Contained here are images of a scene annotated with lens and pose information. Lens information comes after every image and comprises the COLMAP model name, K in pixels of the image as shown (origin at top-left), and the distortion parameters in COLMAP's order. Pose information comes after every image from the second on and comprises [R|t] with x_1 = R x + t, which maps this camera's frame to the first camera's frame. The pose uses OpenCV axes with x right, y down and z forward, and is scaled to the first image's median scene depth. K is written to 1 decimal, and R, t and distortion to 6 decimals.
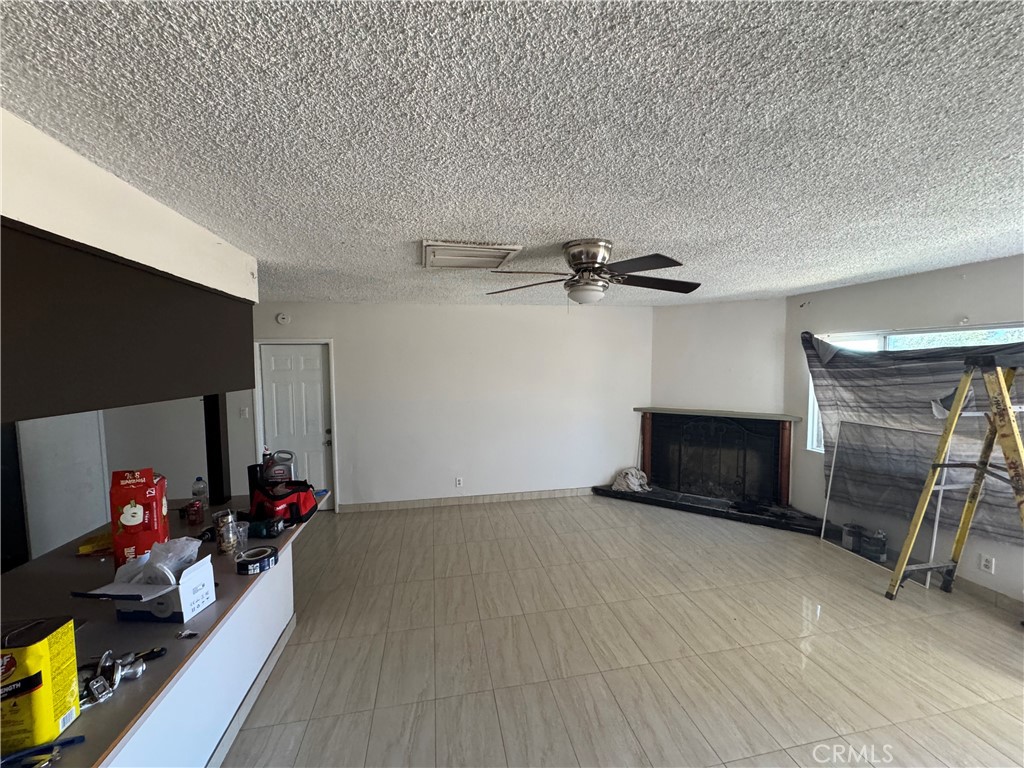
lens RADIAL K [[414.4, 0, 512.0], [0, 414.4, 384.0], [0, 0, 1]] dist [-0.001459, -0.000075]
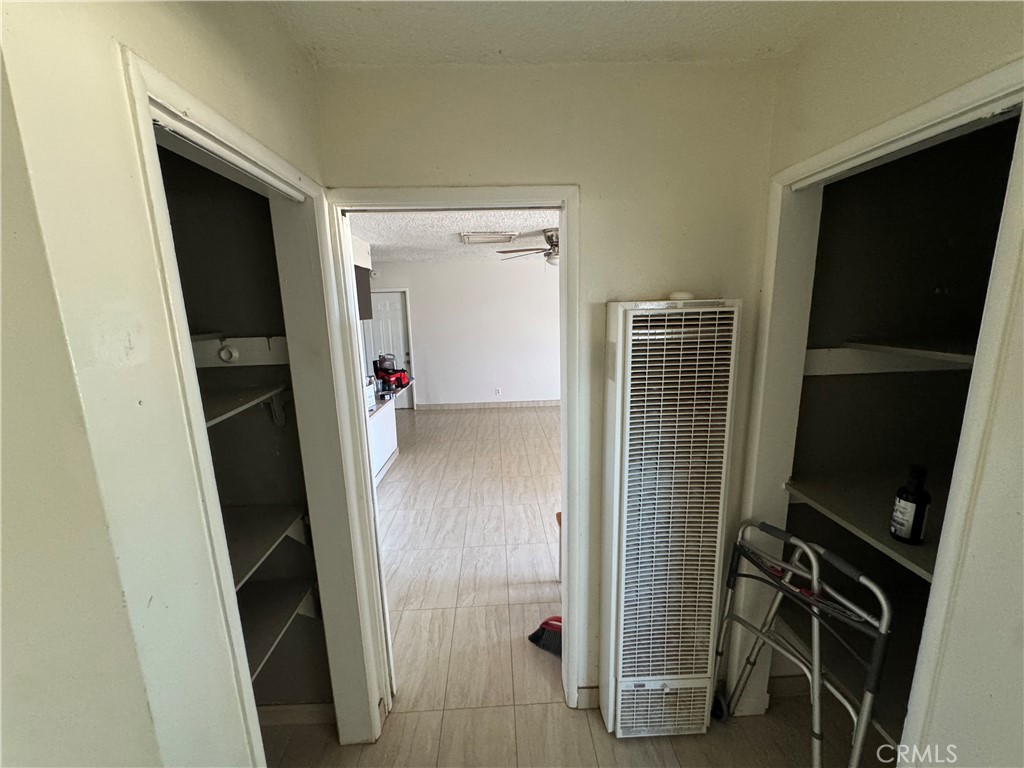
lens RADIAL K [[414.4, 0, 512.0], [0, 414.4, 384.0], [0, 0, 1]] dist [-0.001459, -0.000075]
pose [[0.989502, 0.013795, -0.143863, 0.236812], [0.005538, 0.991083, 0.133128, 0.054648], [0.144416, -0.132527, 0.980602, -0.710105]]
